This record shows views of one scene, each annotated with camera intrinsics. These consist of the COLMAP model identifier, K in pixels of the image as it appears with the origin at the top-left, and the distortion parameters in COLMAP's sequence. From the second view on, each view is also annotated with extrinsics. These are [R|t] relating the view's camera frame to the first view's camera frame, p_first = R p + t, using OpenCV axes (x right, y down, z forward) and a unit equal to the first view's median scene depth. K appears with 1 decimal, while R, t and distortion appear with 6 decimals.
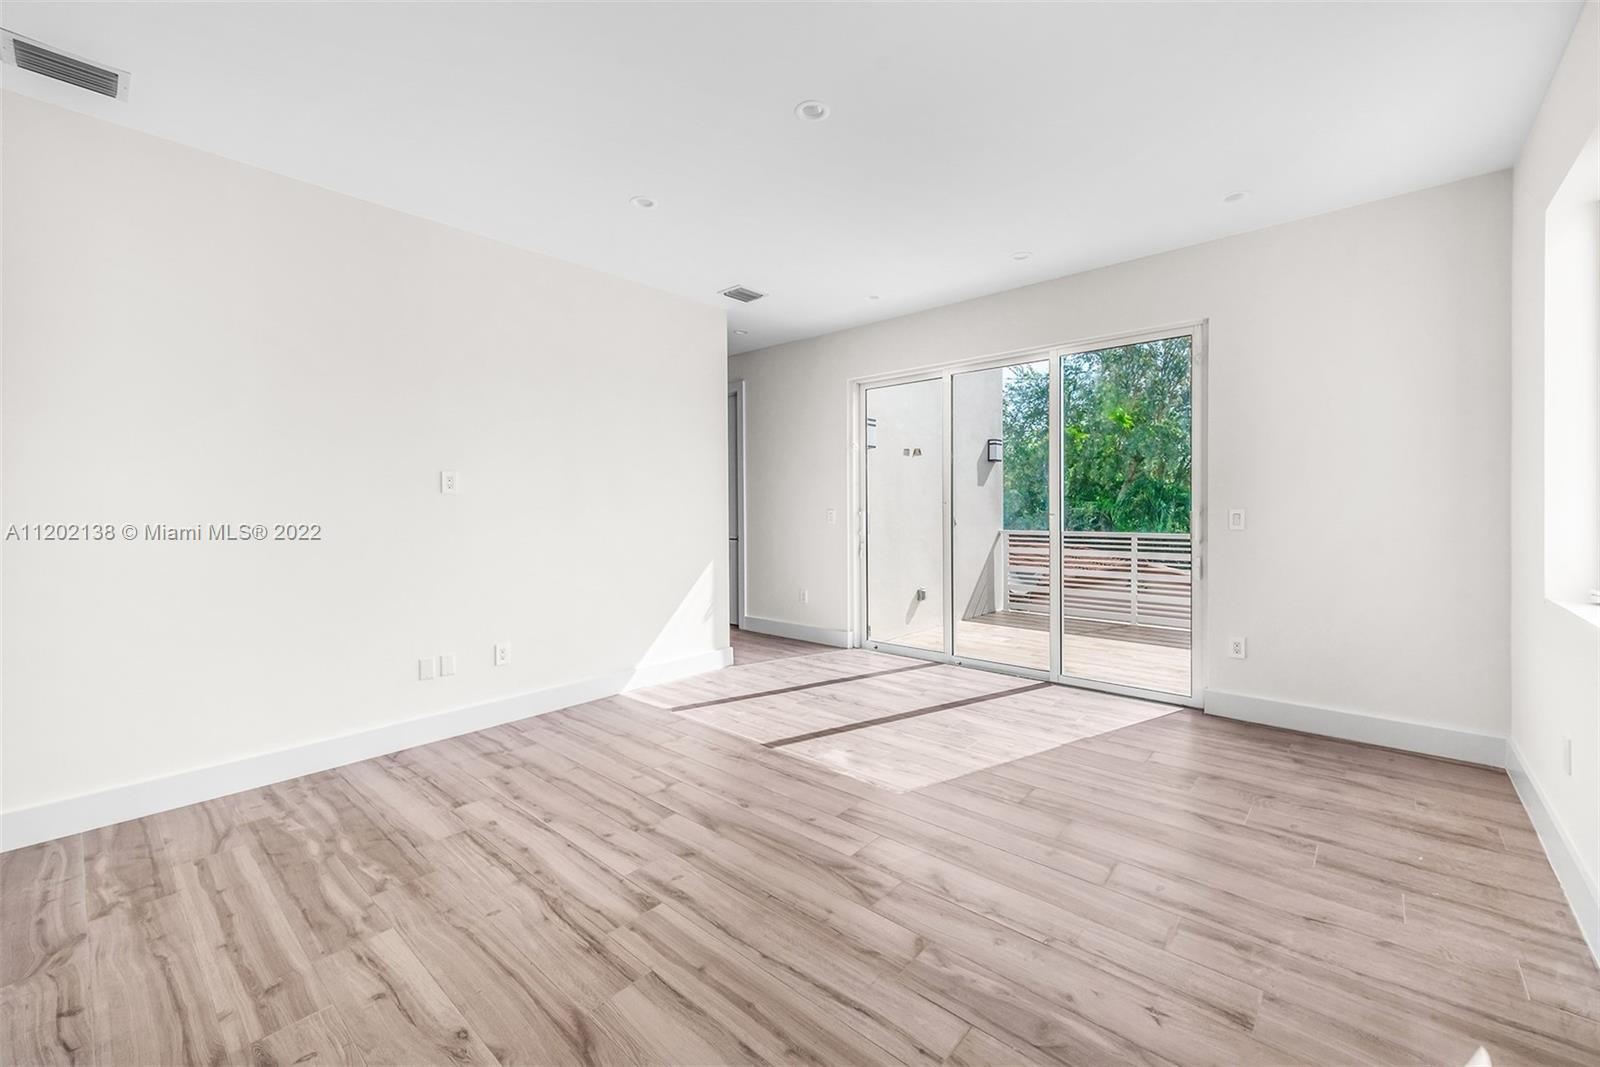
lens RADIAL K [[663.2, 0, 803.7], [0, 663.2, 523.5], [0, 0, 1]] dist [0.001435, -0.000603]
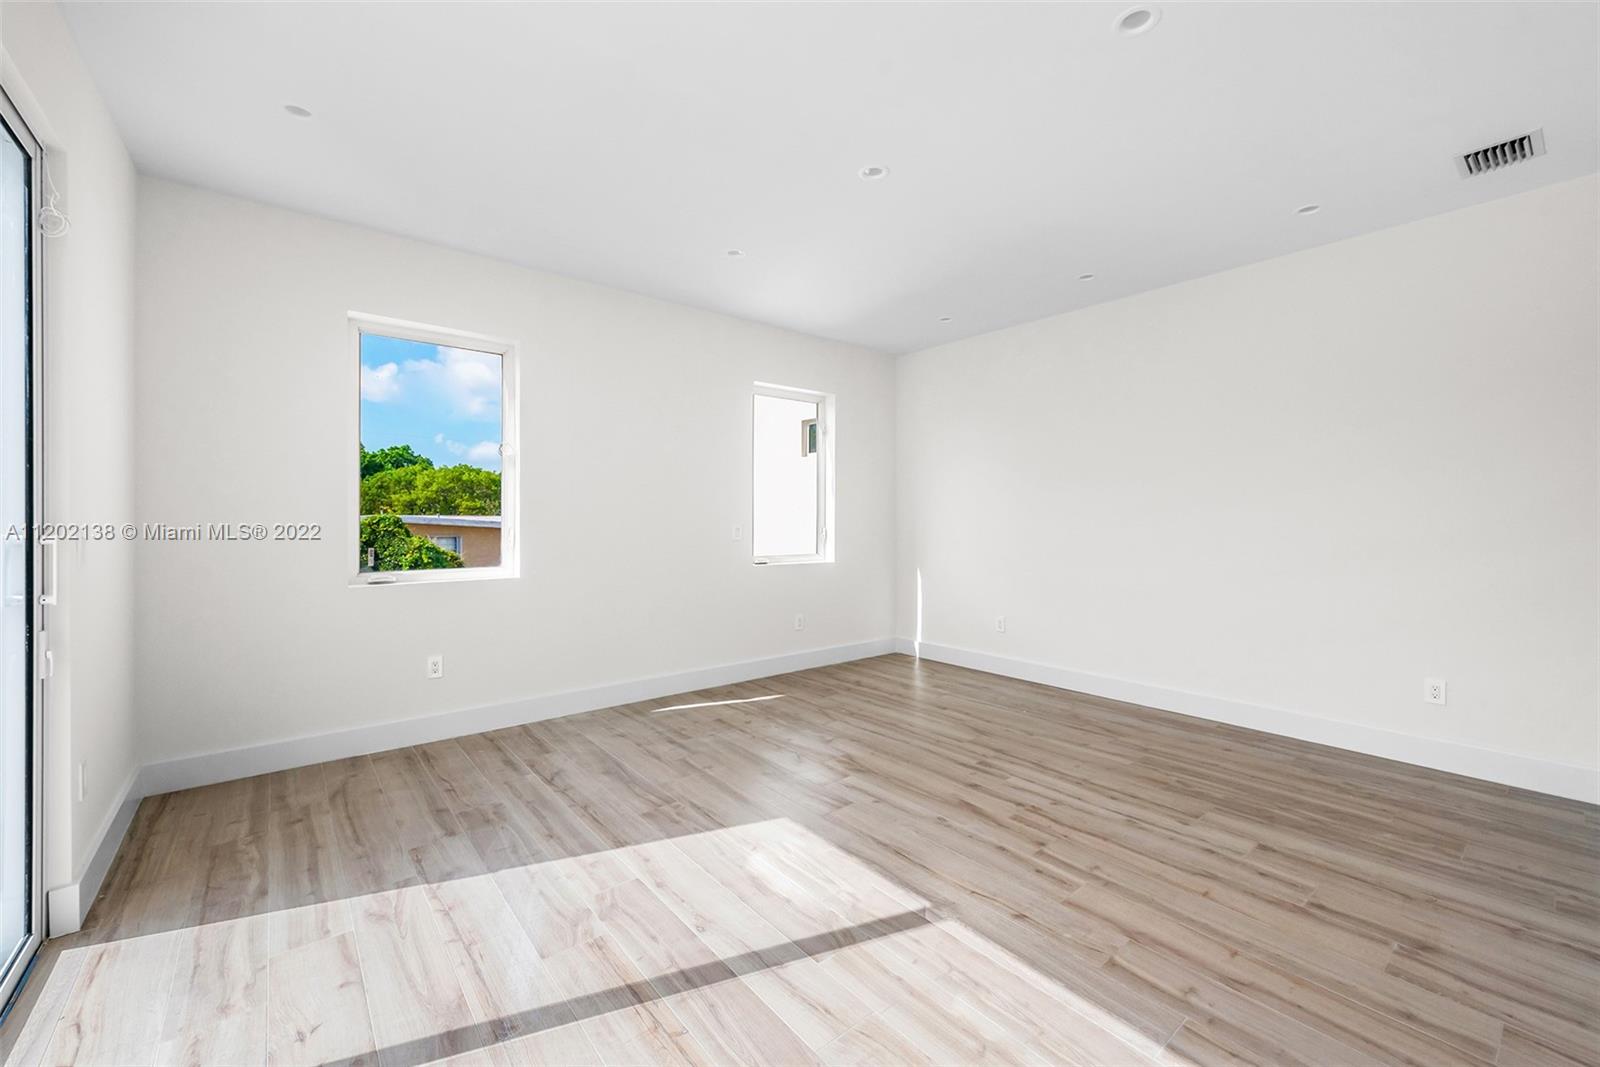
lens RADIAL K [[663.2, 0, 800.2], [0, 663.2, 523.1], [0, 0, 1]] dist [0.001435, -0.000603]
pose [[-0.986948, 0.003989, 0.160987, -0.043973], [0.009004, 0.999496, 0.030436, -0.057913], [-0.160785, 0.031489, -0.986487, 2.141083]]
